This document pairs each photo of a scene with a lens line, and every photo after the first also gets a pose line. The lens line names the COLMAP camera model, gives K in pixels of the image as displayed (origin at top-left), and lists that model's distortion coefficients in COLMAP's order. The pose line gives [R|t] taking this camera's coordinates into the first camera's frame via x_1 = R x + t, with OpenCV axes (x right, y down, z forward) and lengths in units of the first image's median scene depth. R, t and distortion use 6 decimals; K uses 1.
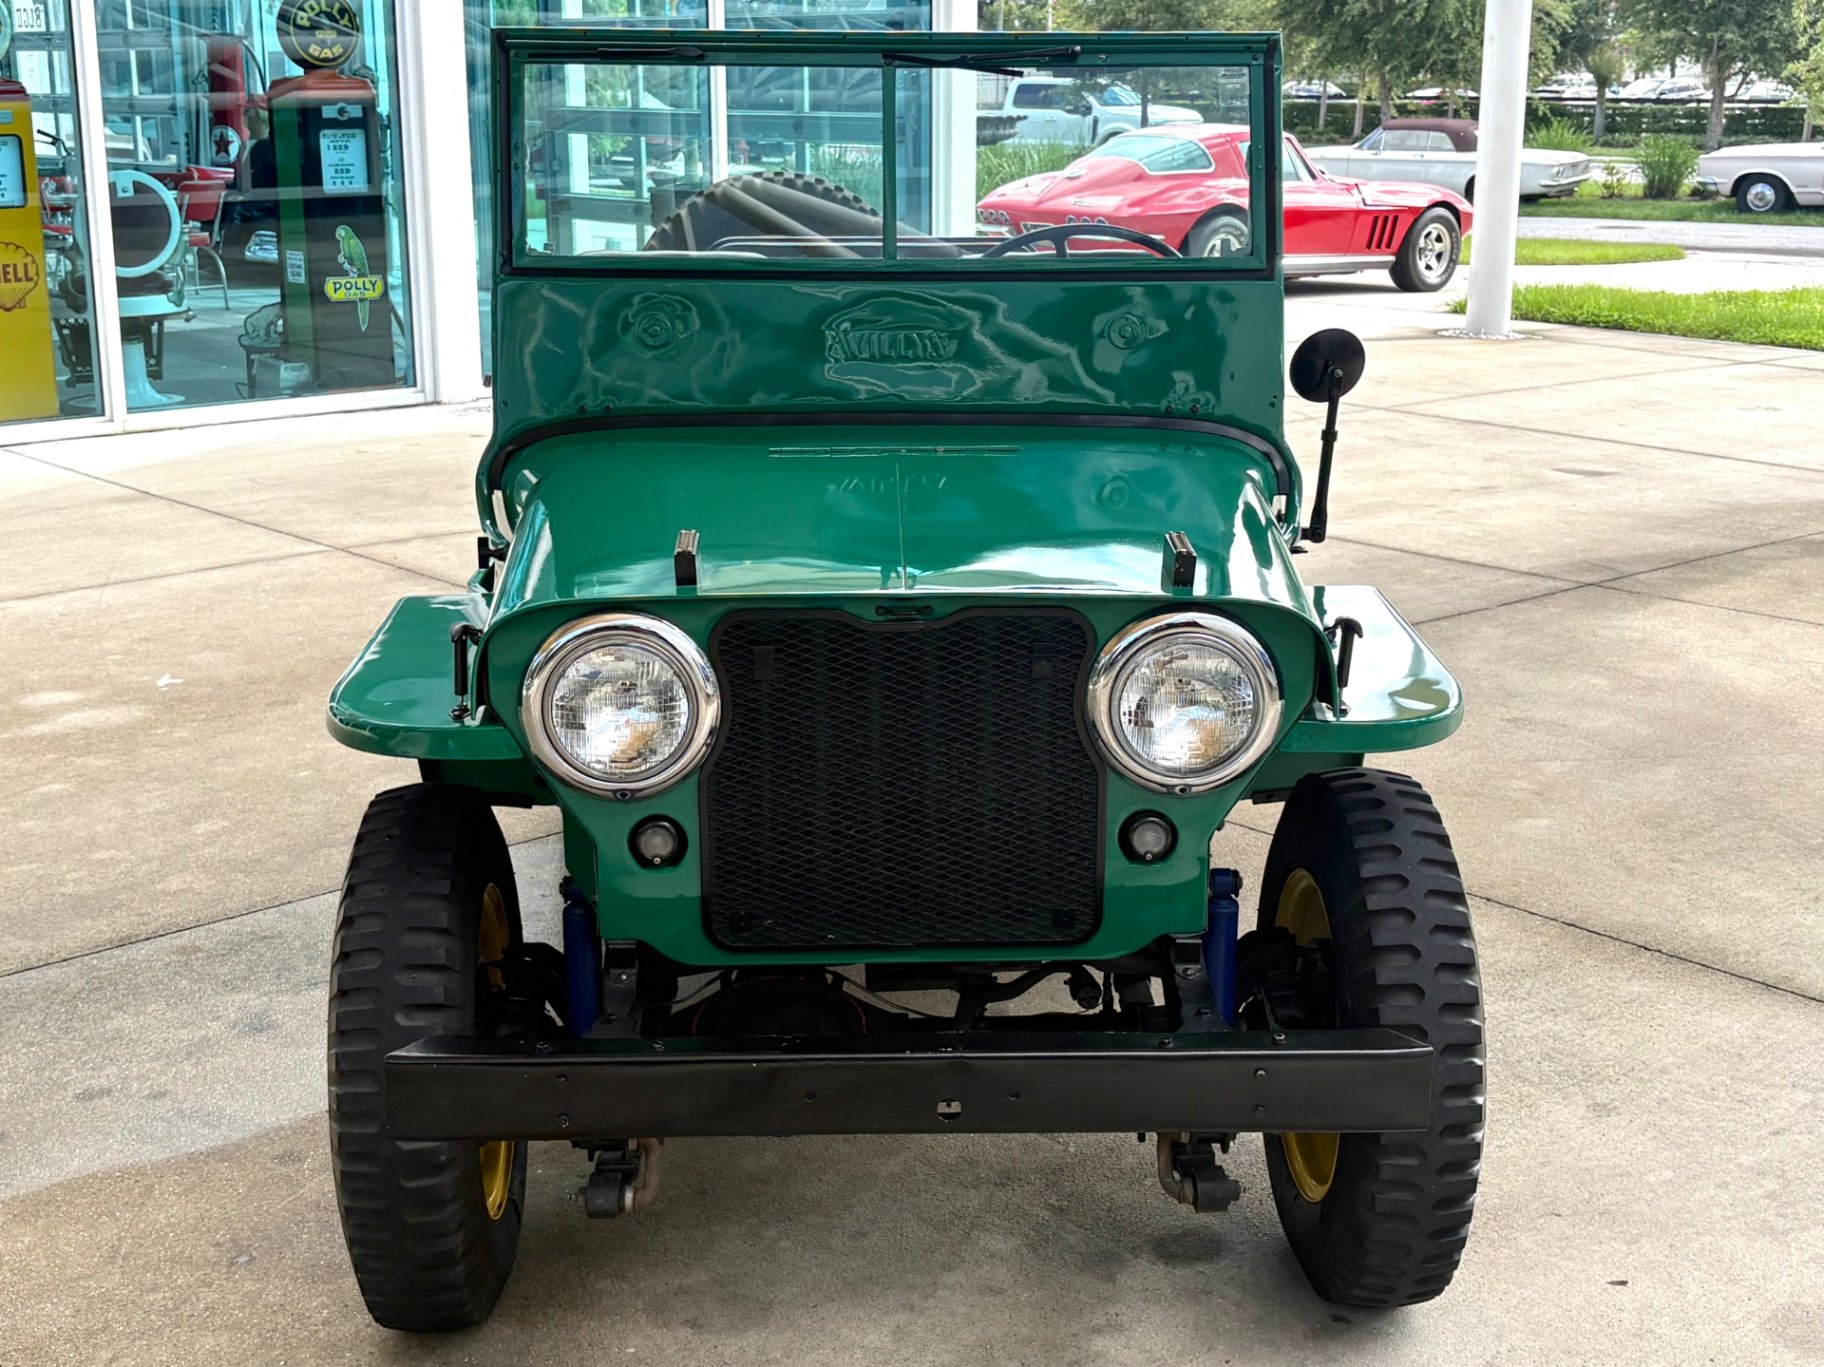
lens RADIAL K [[2378.7, 0, 900.6], [0, 2378.7, 667.5], [0, 0, 1]] dist [0.160630, -0.556248]
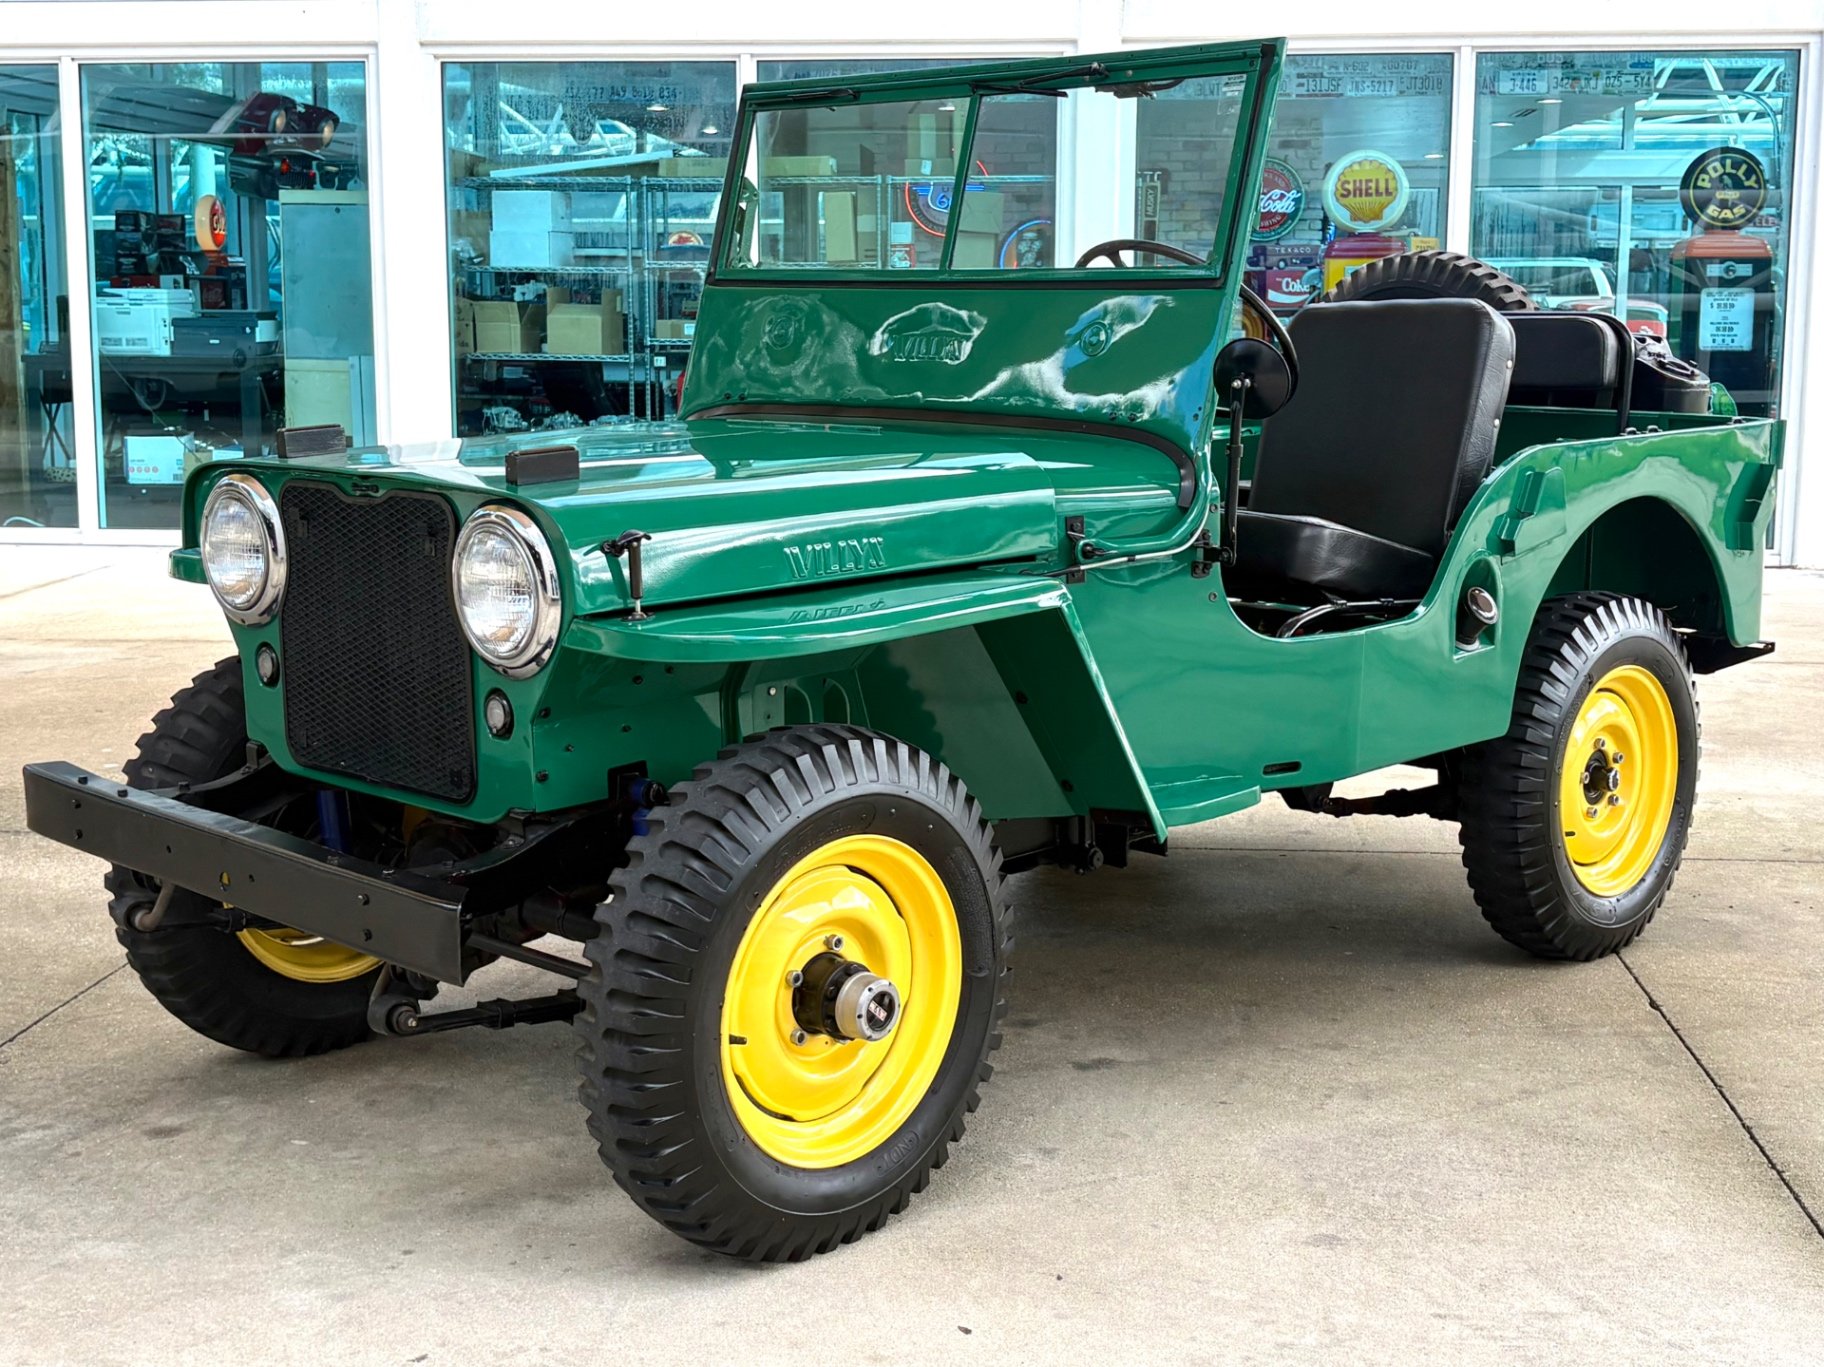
lens RADIAL K [[2353.2, 0, 888.6], [0, 2353.2, 637.1], [0, 0, 1]] dist [0.161590, -0.557053]
pose [[0.681304, 0.107516, -0.724062, 0.763145], [-0.182800, 0.982804, -0.026069, 0.023562], [0.708808, 0.150119, 0.689242, 0.273972]]
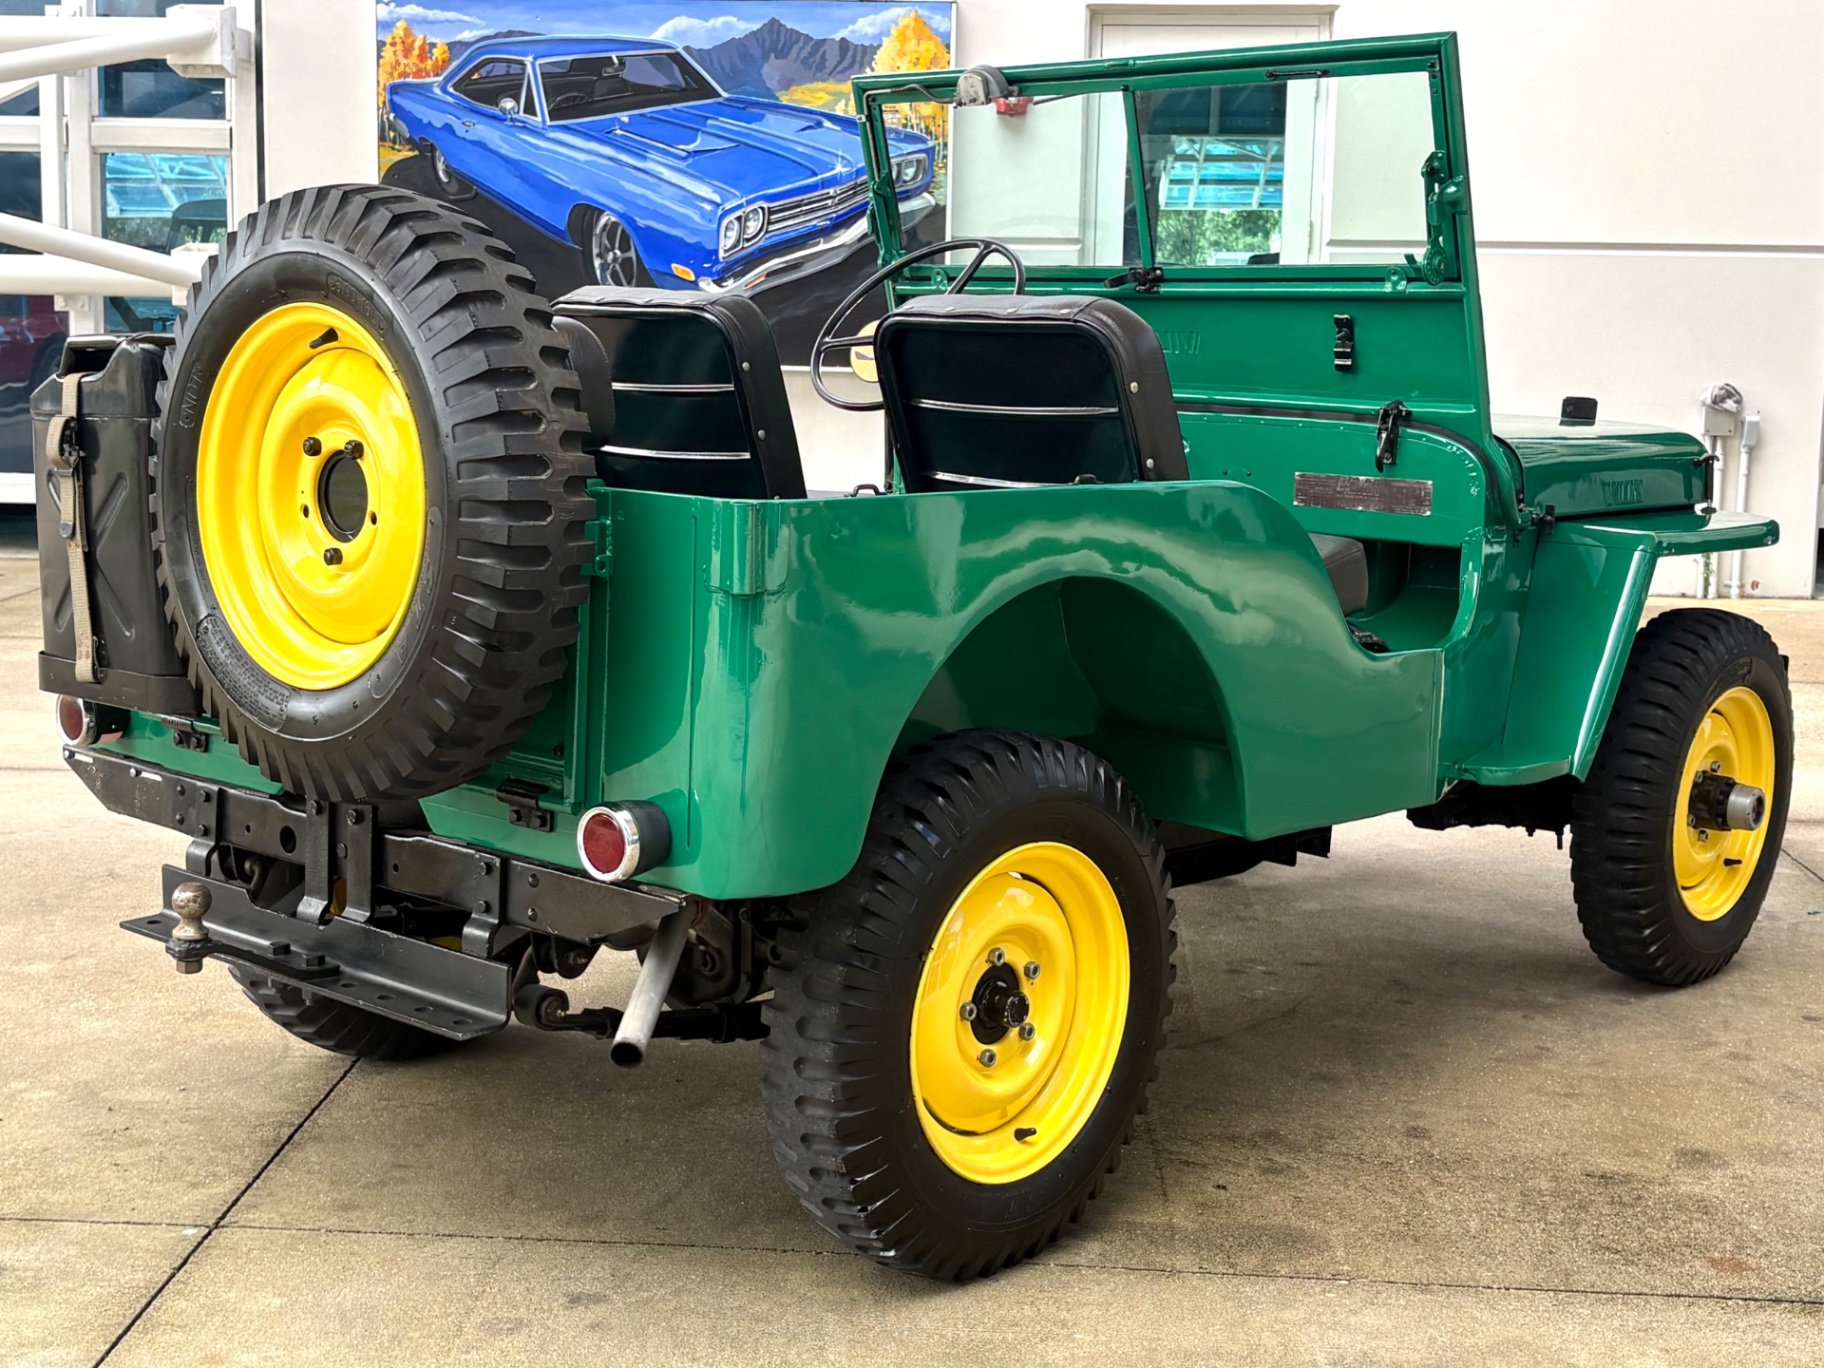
lens RADIAL K [[2453.9, 0, 907.8], [0, 2453.9, 615.0], [0, 0, 1]] dist [0.204904, -0.711690]
pose [[-0.724357, -0.102761, 0.681724, -0.708942], [0.151766, 0.940806, 0.303070, -0.379793], [-0.672514, 0.322993, -0.665883, 1.874063]]
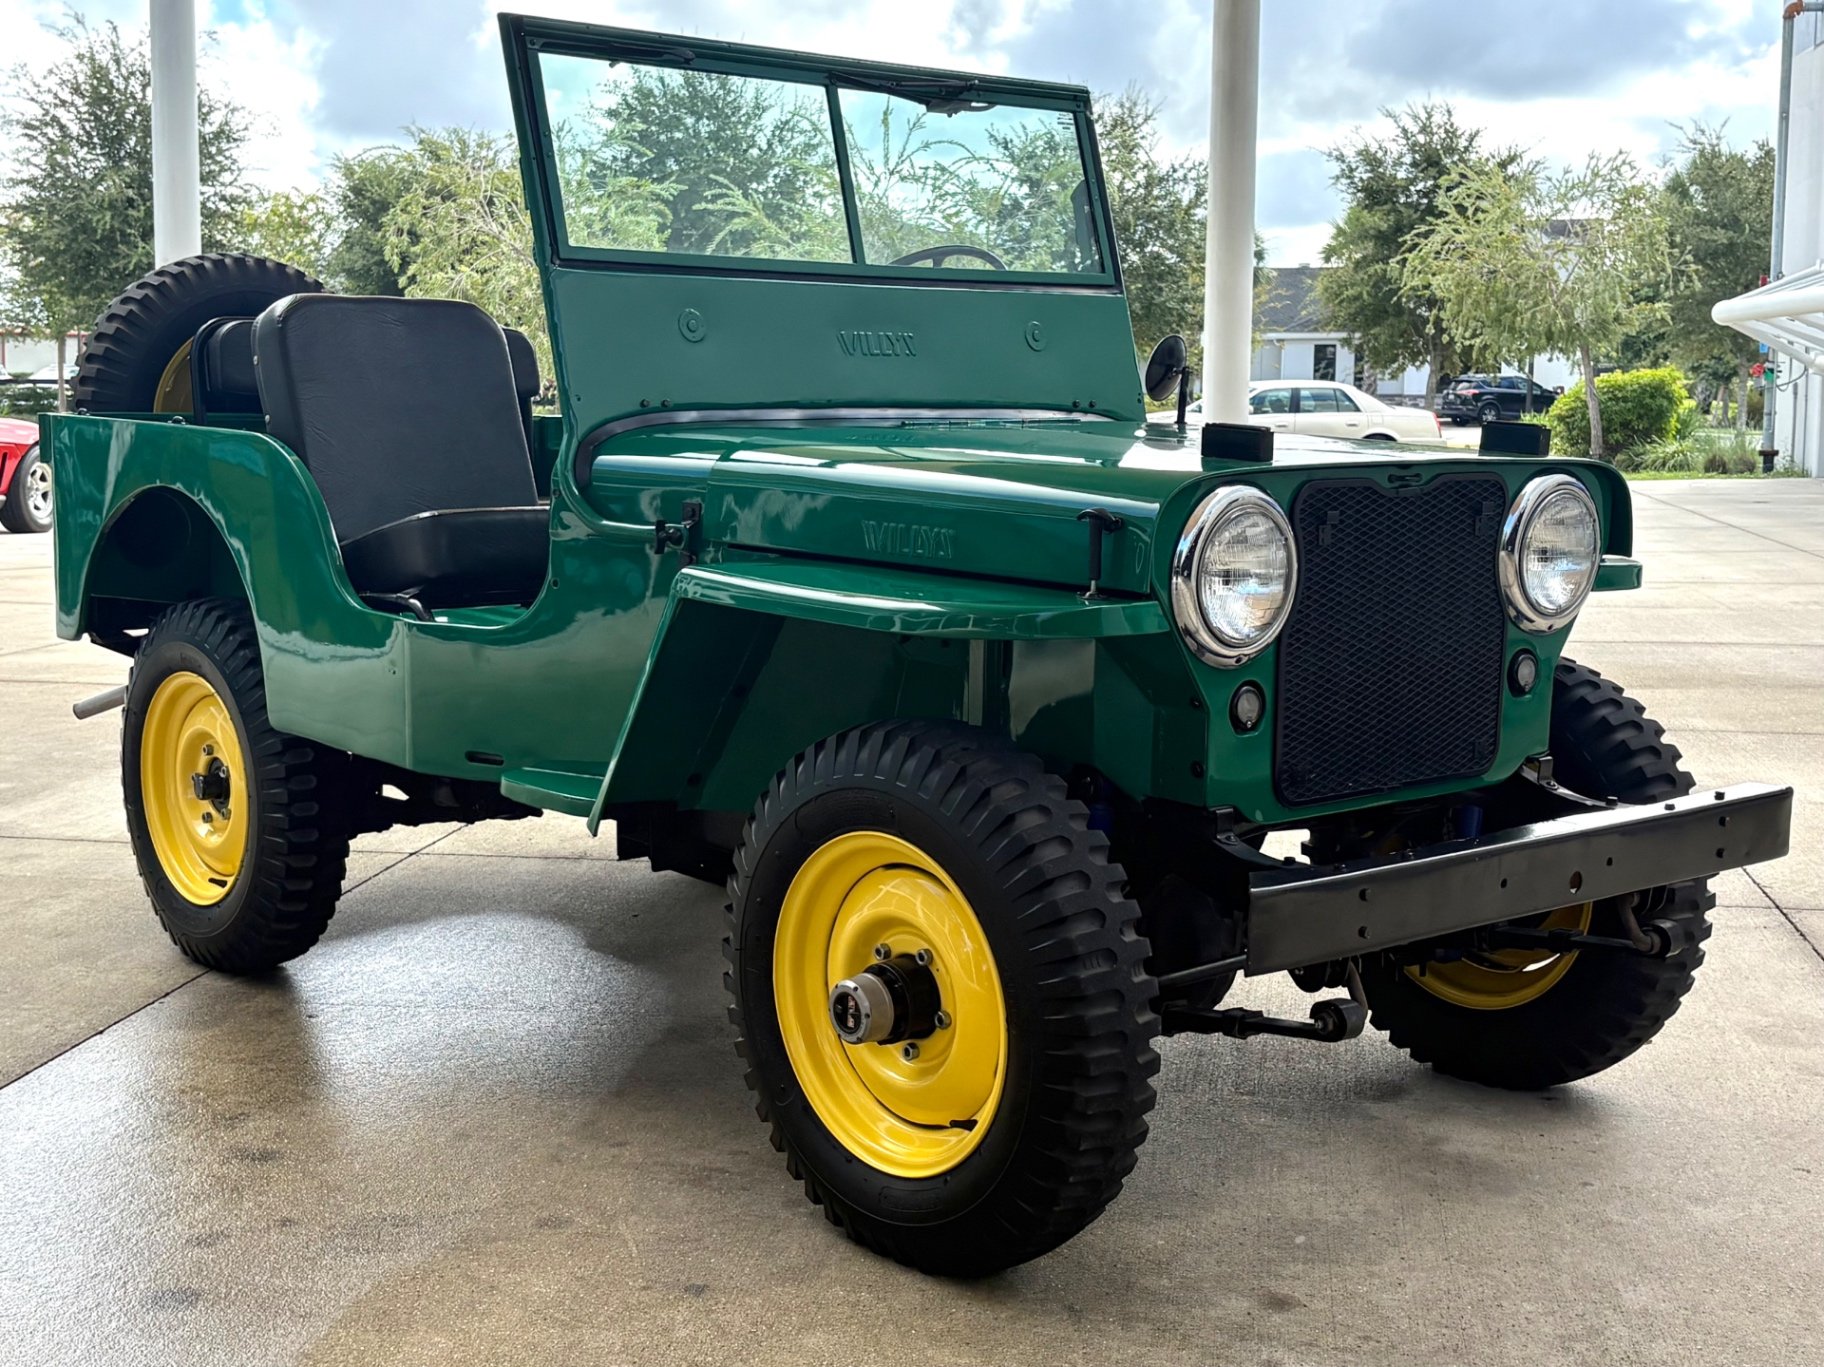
lens RADIAL K [[2460.2, 0, 908.1], [0, 2460.2, 653.5], [0, 0, 1]] dist [0.198255, -0.696246]
pose [[0.771997, -0.068653, 0.631908, -0.682092], [0.150188, 0.985702, -0.076392, 0.083150], [-0.617628, 0.153879, 0.771270, 0.175064]]
